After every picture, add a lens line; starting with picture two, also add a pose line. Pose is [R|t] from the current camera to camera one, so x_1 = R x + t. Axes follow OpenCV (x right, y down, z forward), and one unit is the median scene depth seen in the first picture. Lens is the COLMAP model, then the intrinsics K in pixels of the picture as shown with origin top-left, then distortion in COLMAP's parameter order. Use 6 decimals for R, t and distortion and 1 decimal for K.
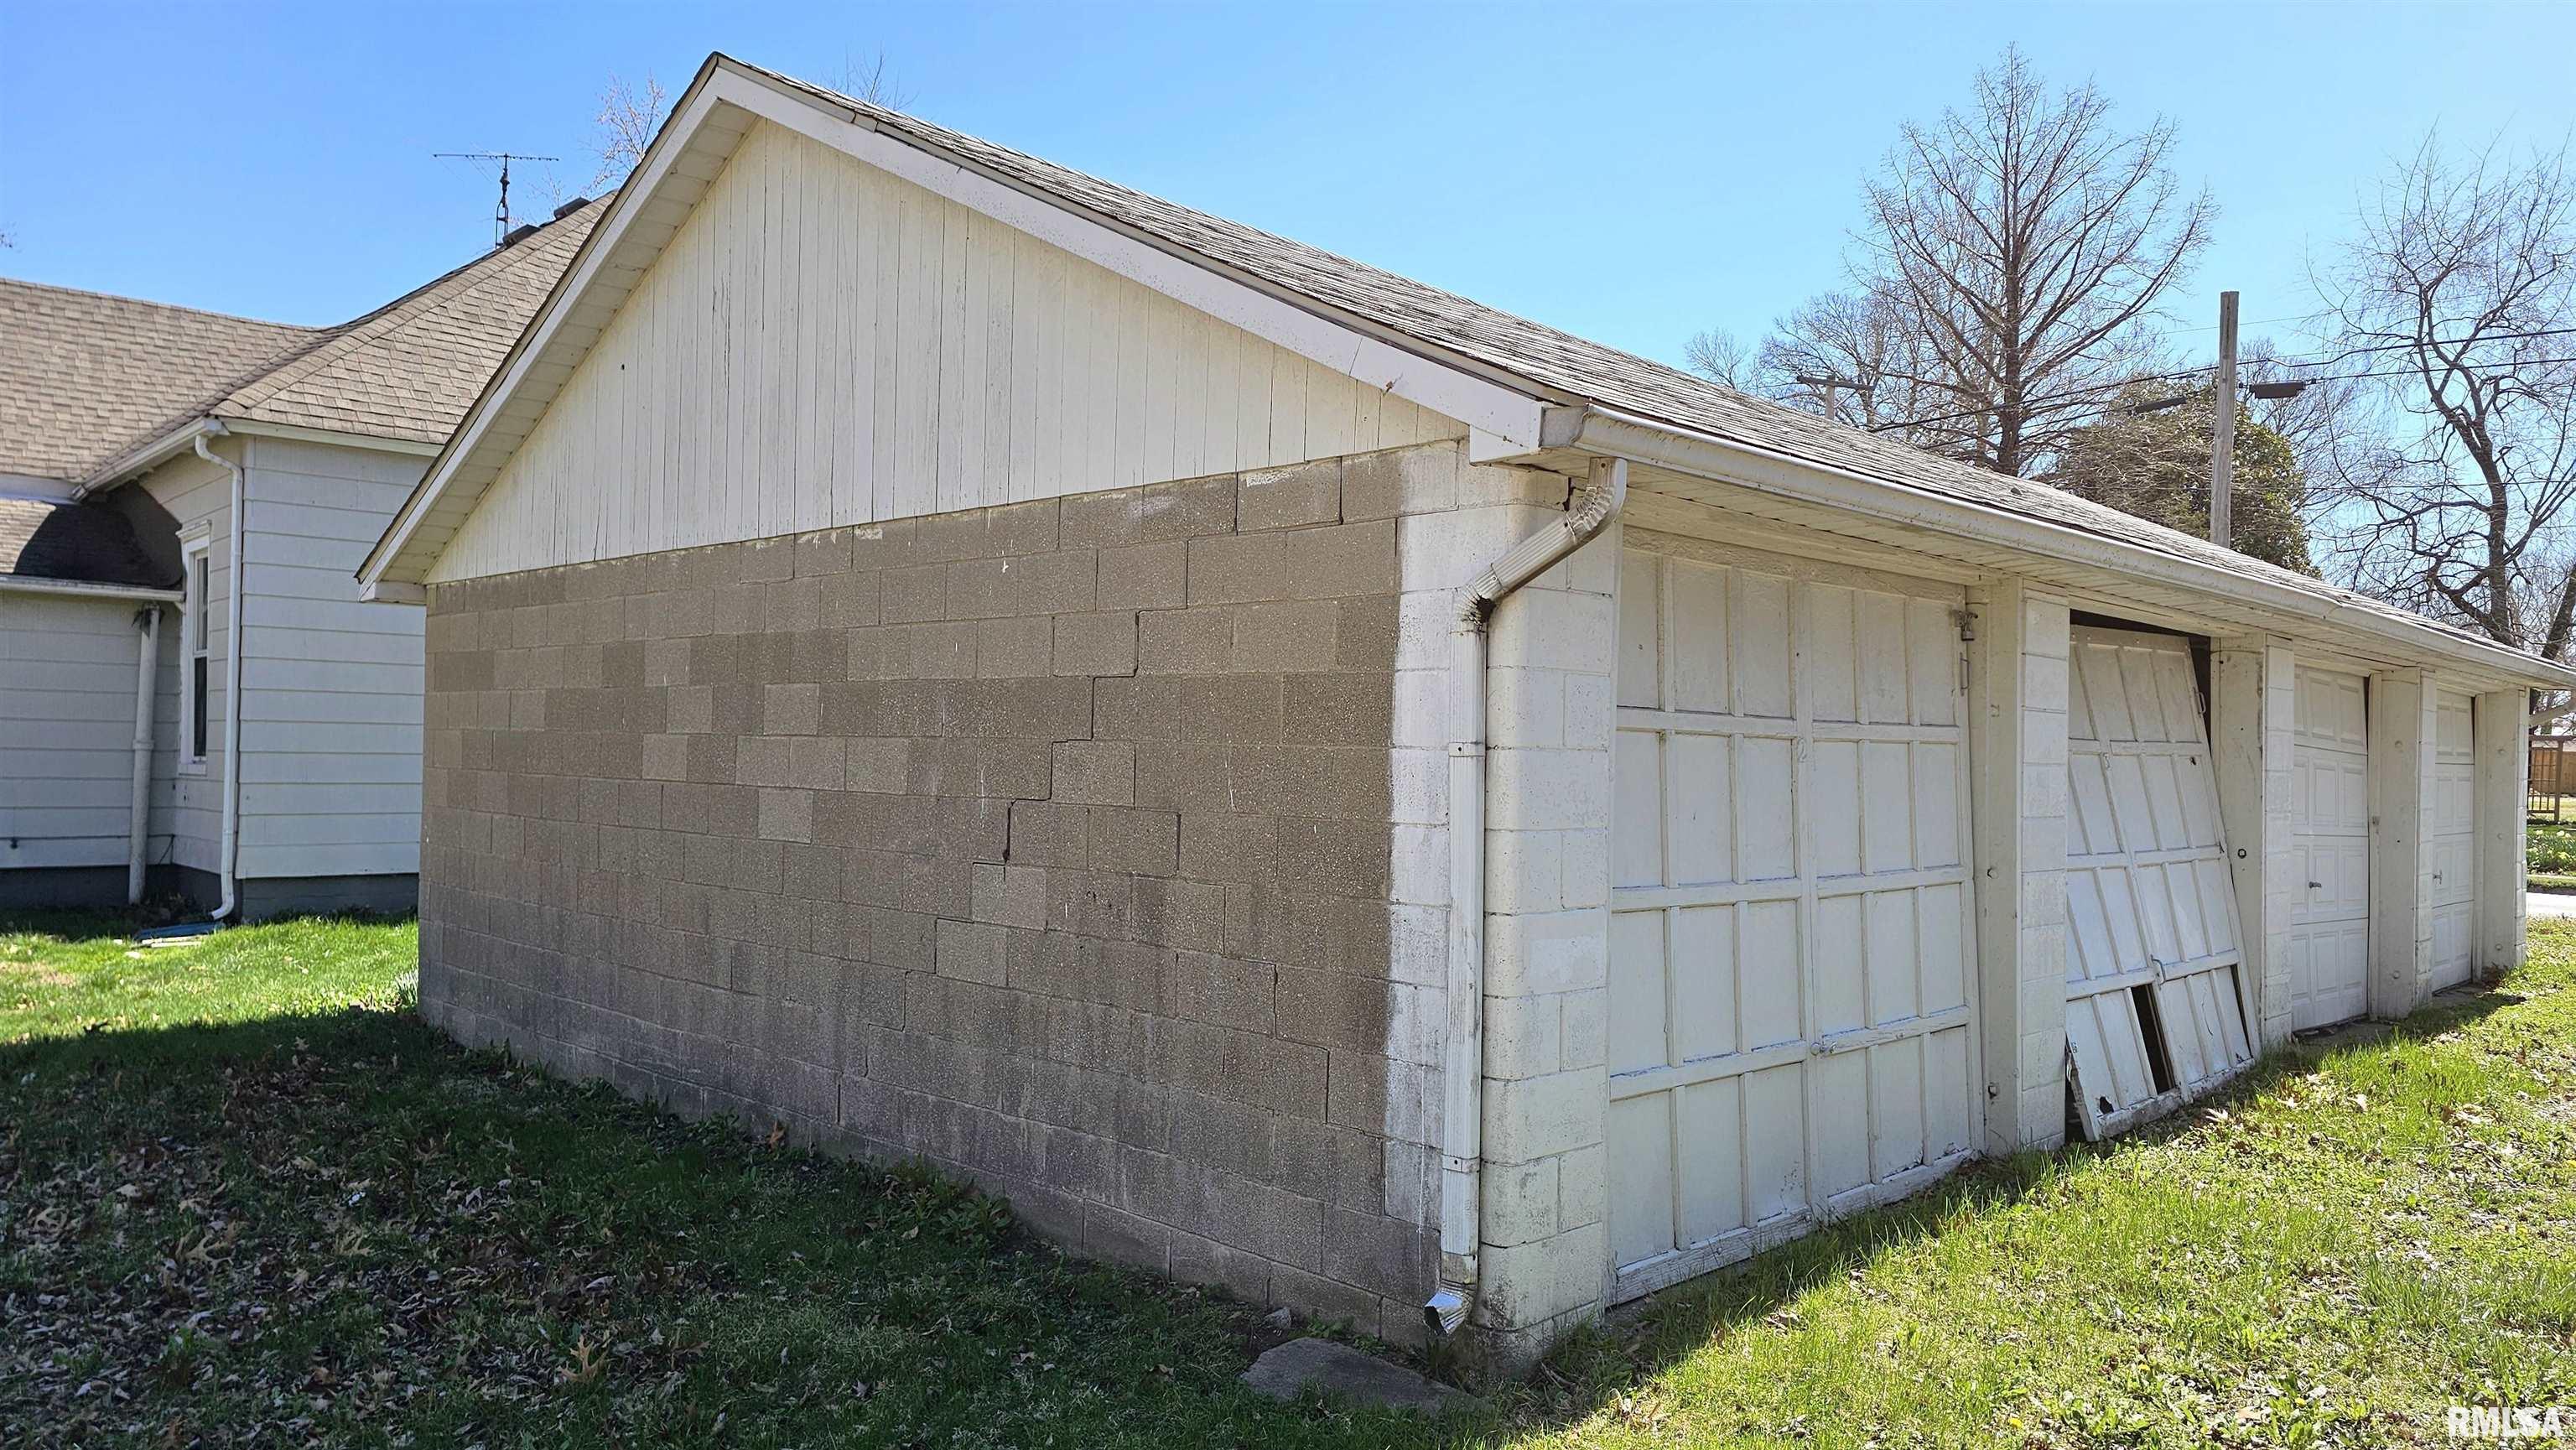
lens RADIAL K [[1736.6, 0, 1288.8], [0, 1736.6, 719.9], [0, 0, 1]] dist [0.034987, 0.001059]
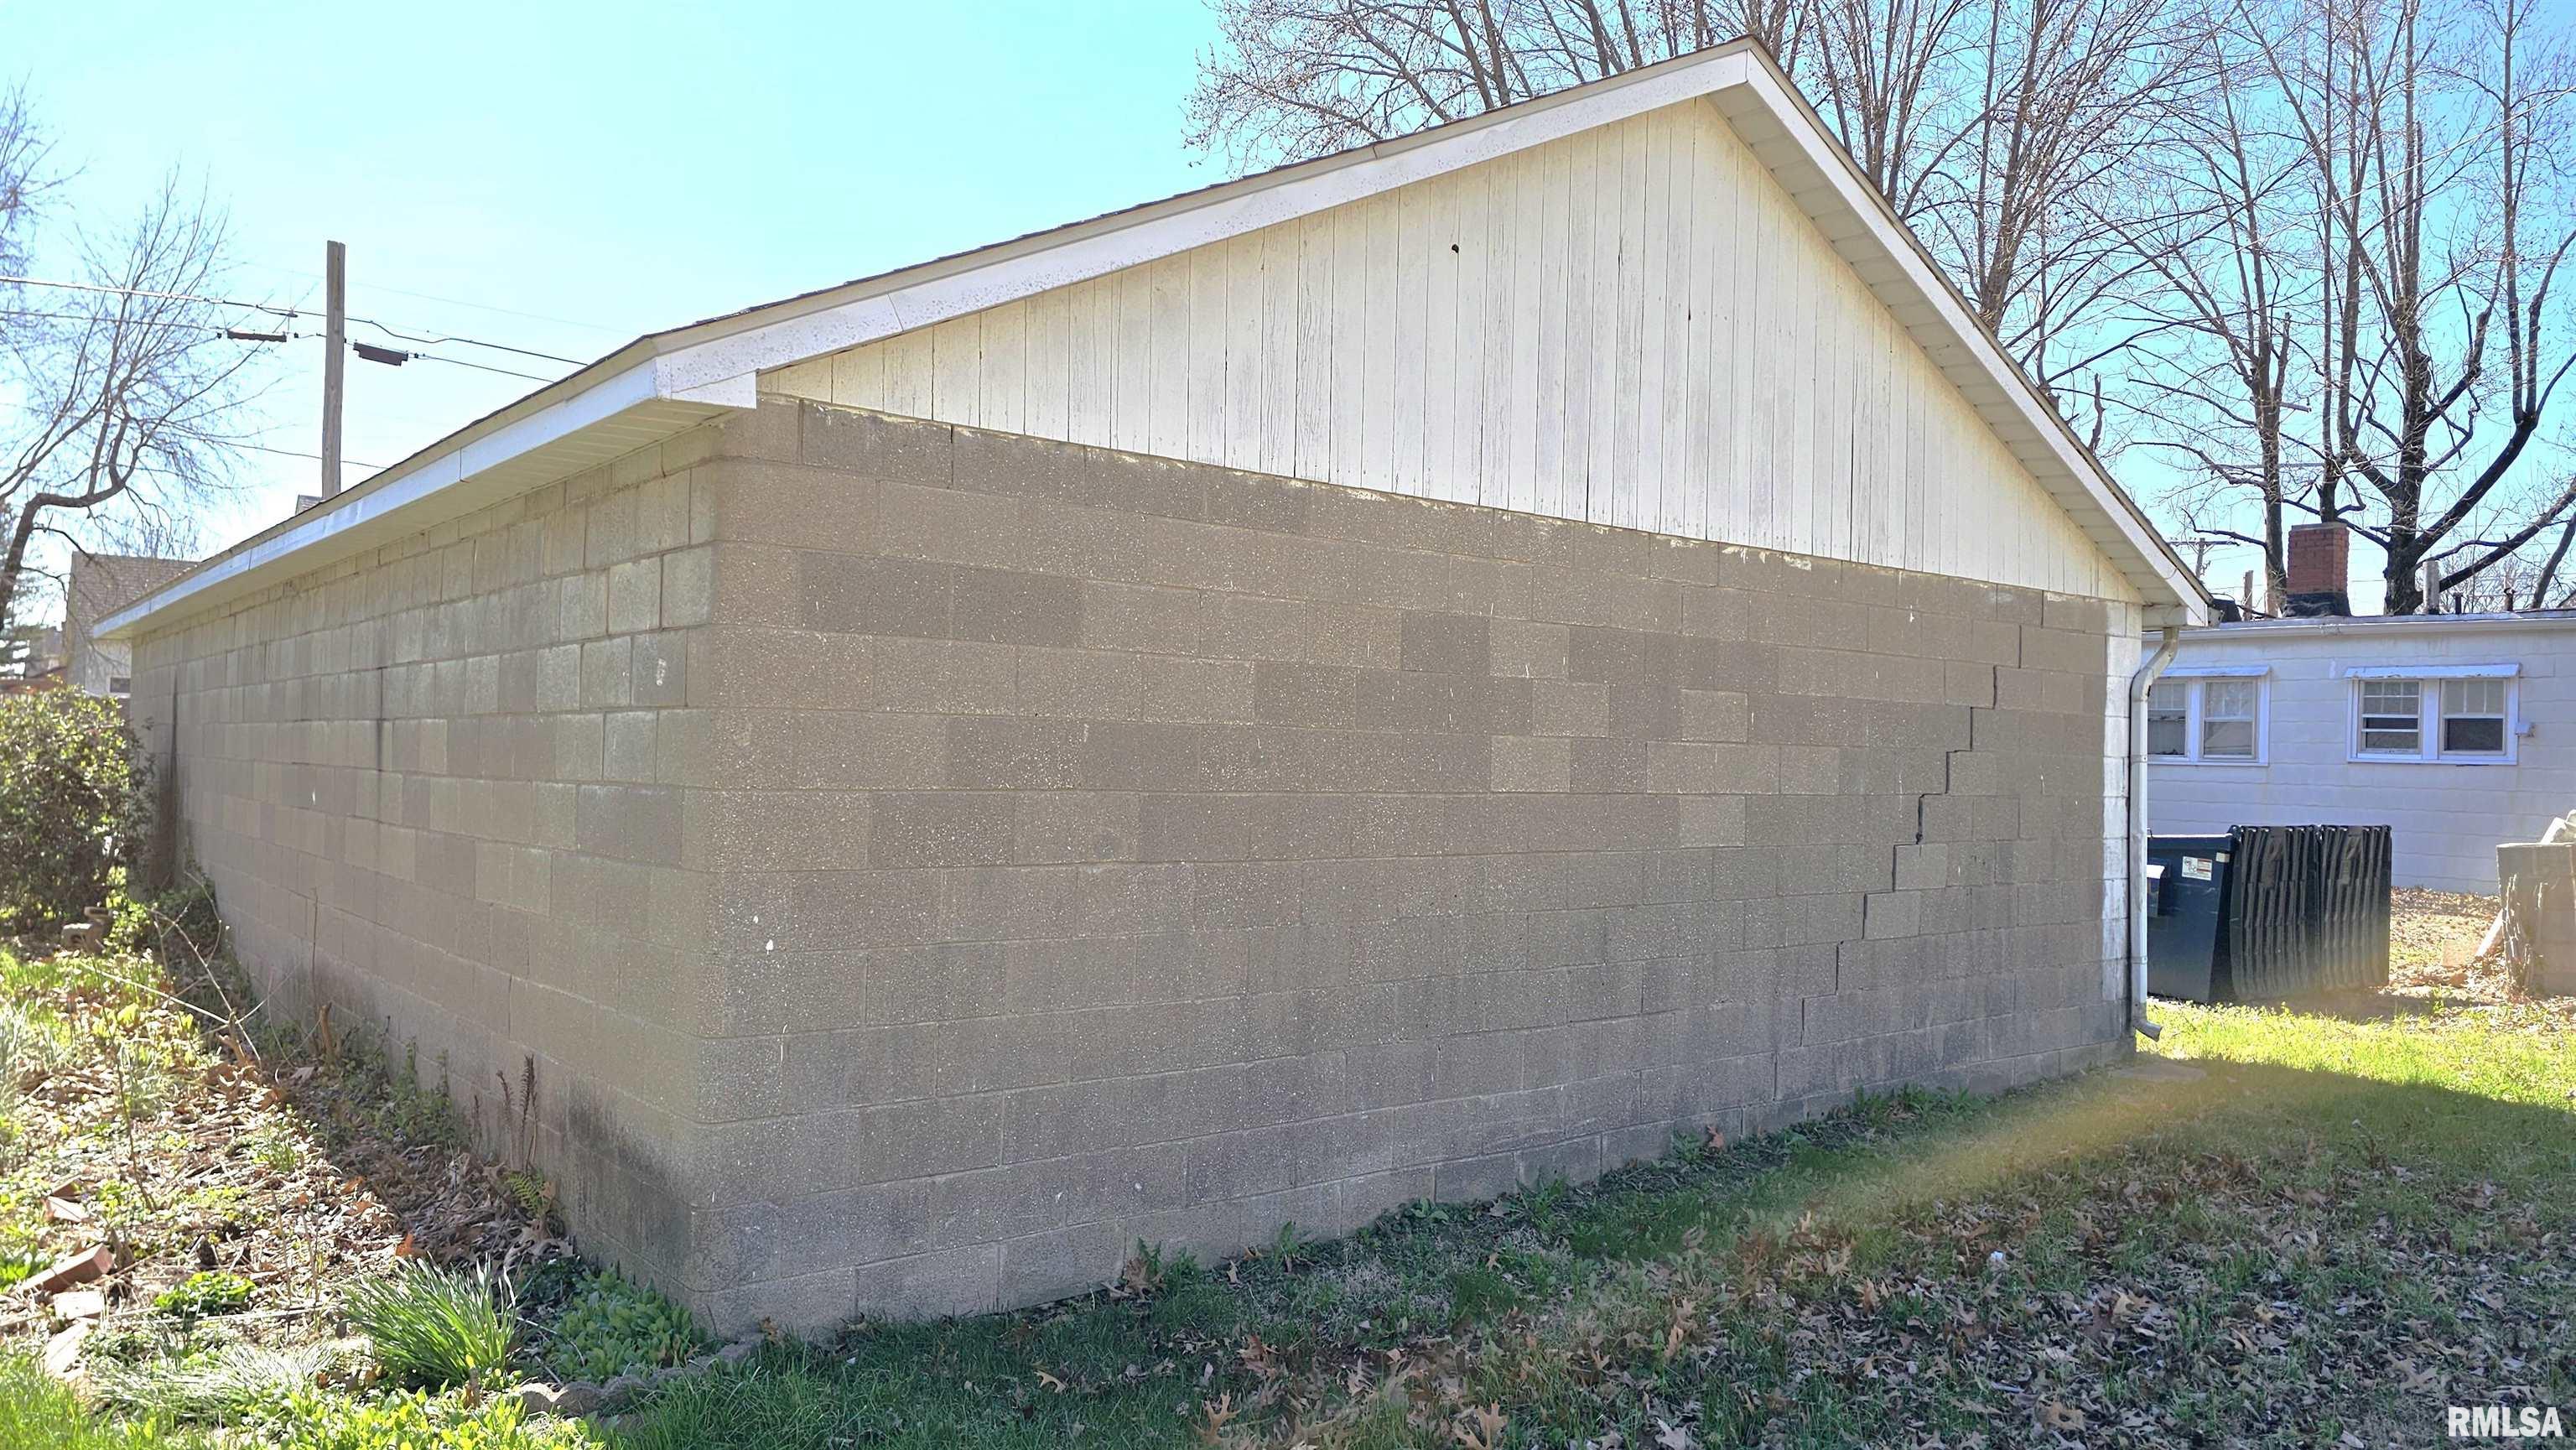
lens RADIAL K [[1736.6, 0, 1288.5], [0, 1736.6, 726.3], [0, 0, 1]] dist [0.034987, 0.001059]
pose [[0.117106, -0.004136, 0.993111, -1.359114], [-0.039827, 0.999167, 0.008857, 0.000584], [-0.992320, -0.040590, 0.116844, 1.165496]]
